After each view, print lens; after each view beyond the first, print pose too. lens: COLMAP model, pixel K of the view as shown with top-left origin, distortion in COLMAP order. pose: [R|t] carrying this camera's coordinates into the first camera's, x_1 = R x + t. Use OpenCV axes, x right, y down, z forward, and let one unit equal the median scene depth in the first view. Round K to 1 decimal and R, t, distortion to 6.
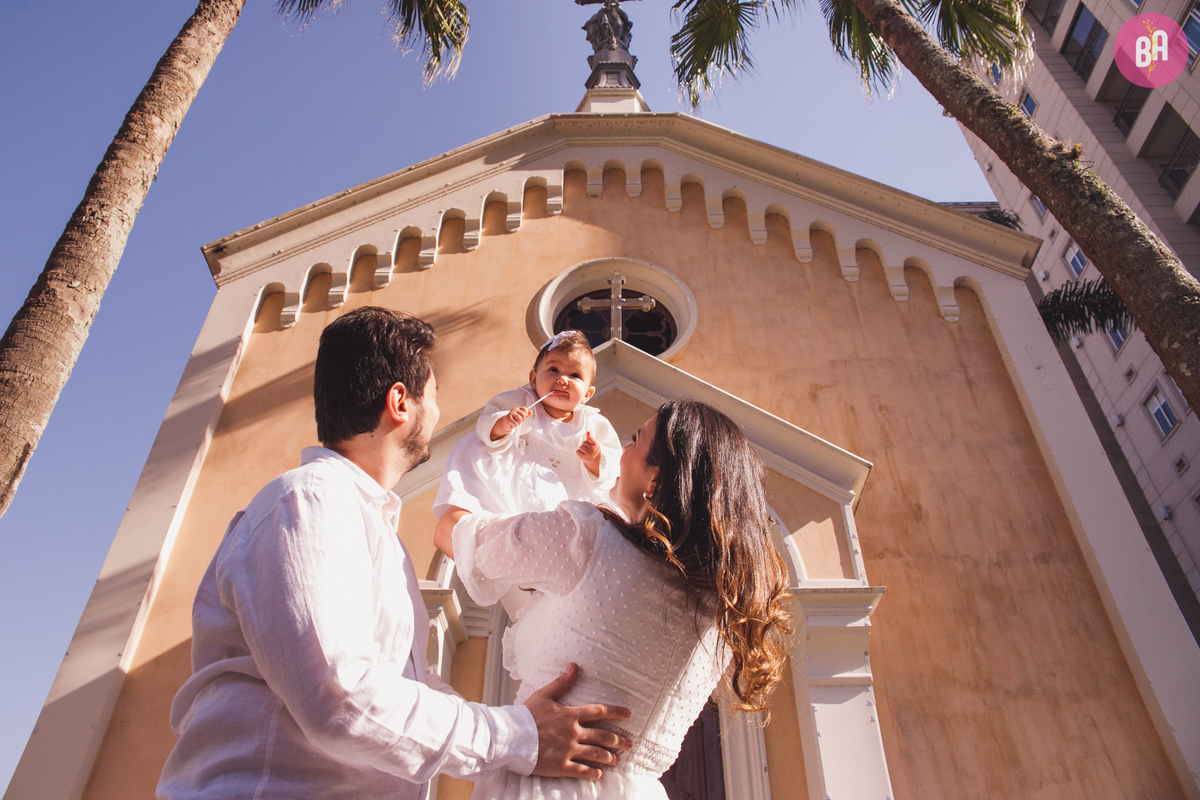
lens RADIAL K [[830.4, 0, 587.3], [0, 830.4, 385.9], [0, 0, 1]] dist [-0.119229, 0.093506]
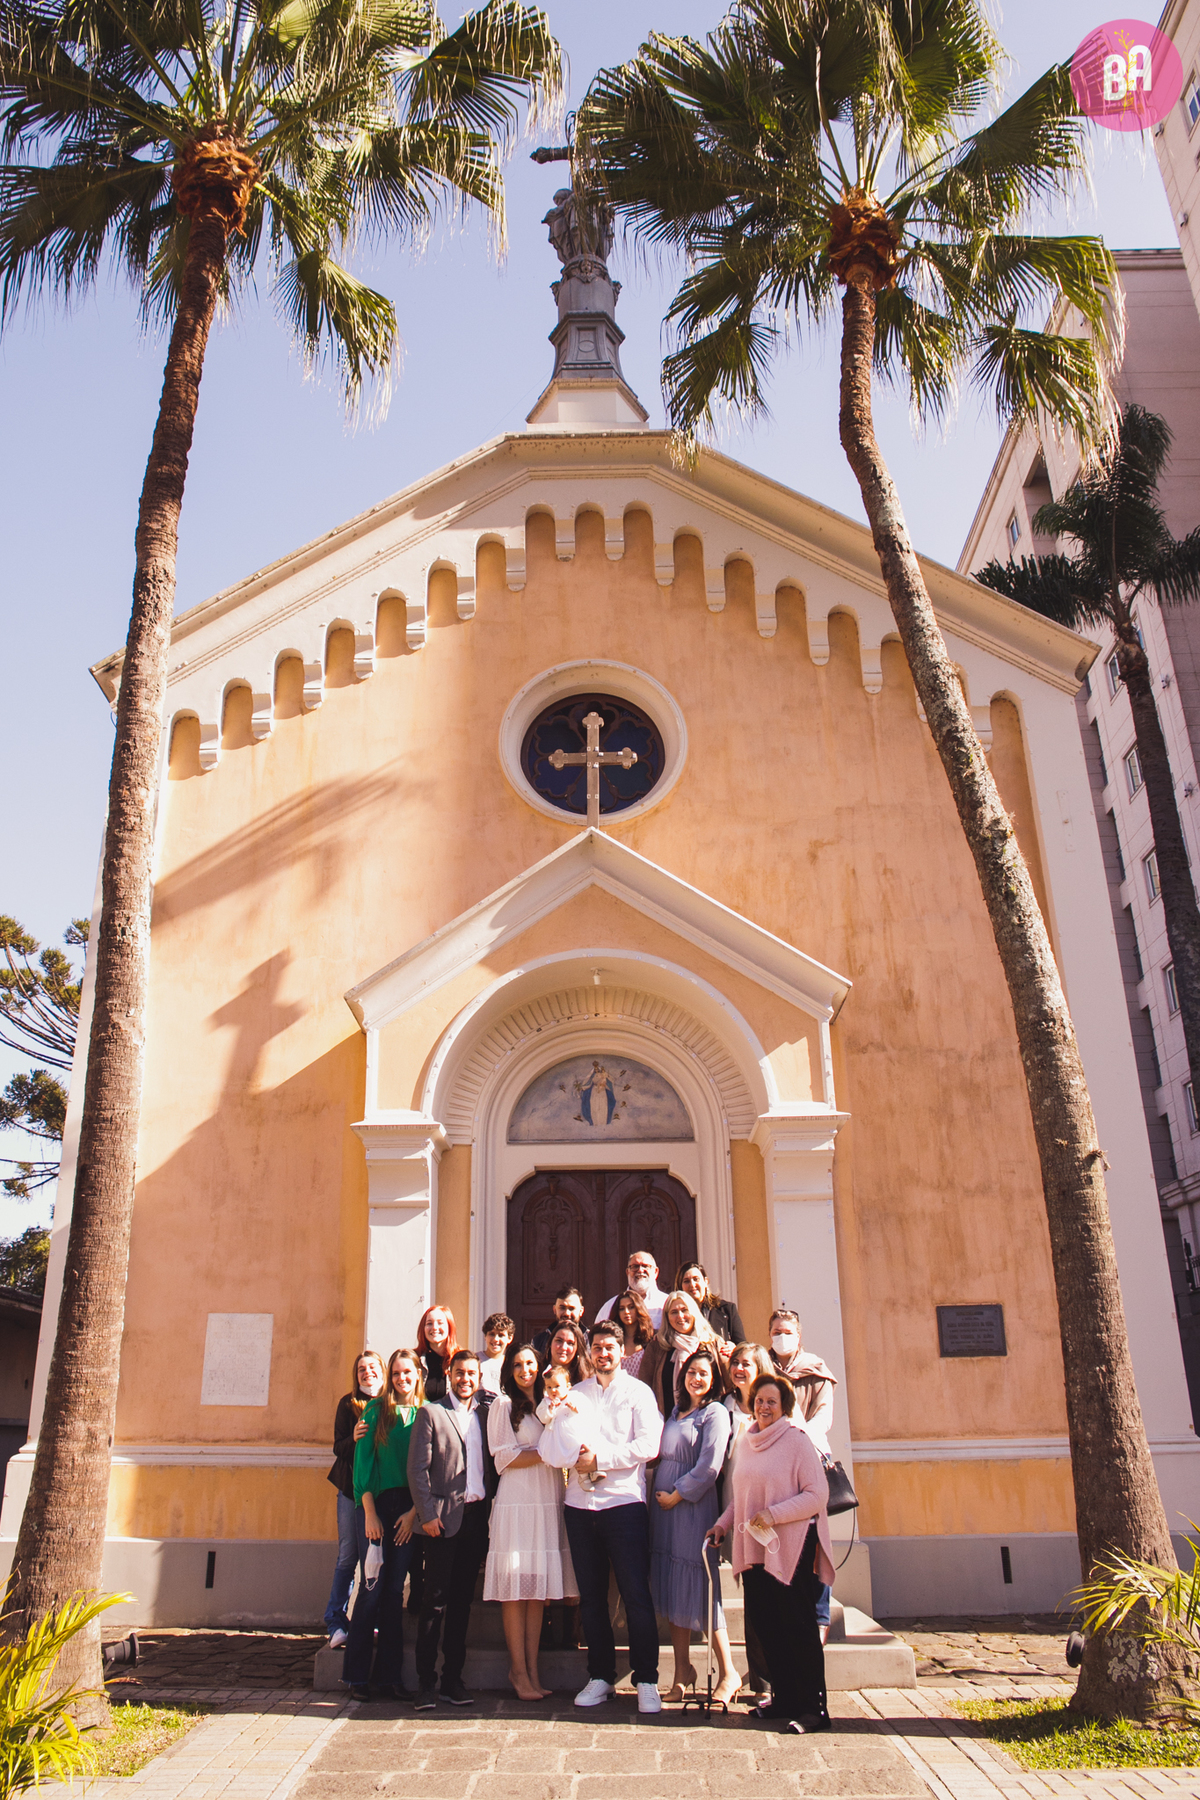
lens RADIAL K [[1245.7, 0, 600.0], [0, 1245.7, 900.0], [0, 0, 1]] dist [-0.119229, 0.093506]
pose [[0.999265, -0.019866, 0.032780, -0.004003], [0.008499, 0.948751, 0.315910, -0.350238], [-0.037376, -0.315399, 0.948223, -0.278810]]
